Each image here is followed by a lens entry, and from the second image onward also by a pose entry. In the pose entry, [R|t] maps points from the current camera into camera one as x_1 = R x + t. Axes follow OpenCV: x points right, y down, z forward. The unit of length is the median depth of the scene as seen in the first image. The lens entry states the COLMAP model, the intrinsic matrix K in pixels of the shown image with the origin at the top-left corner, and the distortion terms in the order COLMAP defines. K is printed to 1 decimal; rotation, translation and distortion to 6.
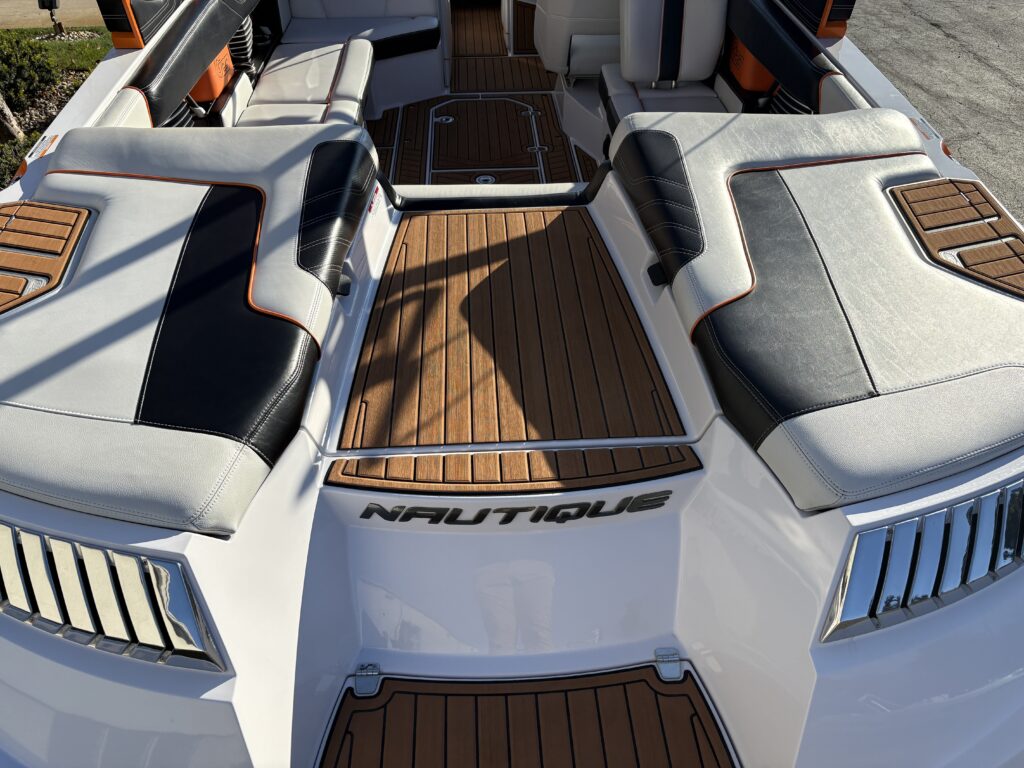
lens RADIAL K [[774.0, 0, 513.4], [0, 774.0, 393.7], [0, 0, 1]] dist [0.048679, -0.056125]
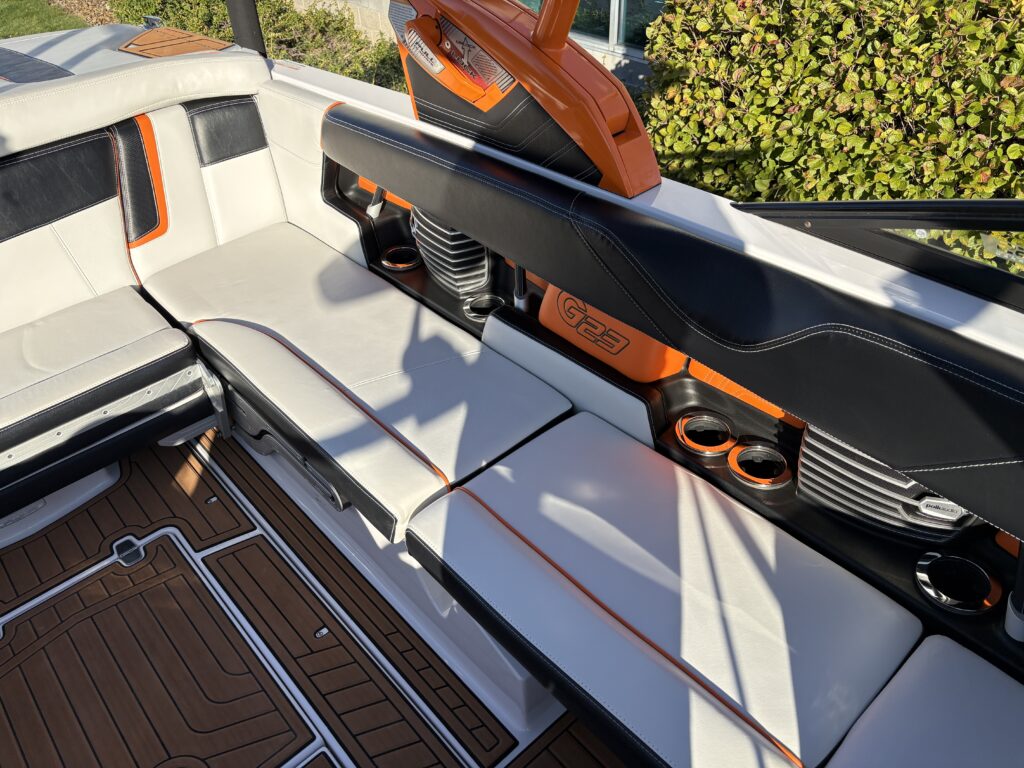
lens RADIAL K [[774.0, 0, 503.0], [0, 774.0, 384.8], [0, 0, 1]] dist [0.048679, -0.056125]
pose [[-0.783042, 0.418686, -0.459942, -0.100536], [-0.373207, 0.275282, 0.885966, -1.039318], [0.497555, 0.865403, -0.059301, 1.290743]]
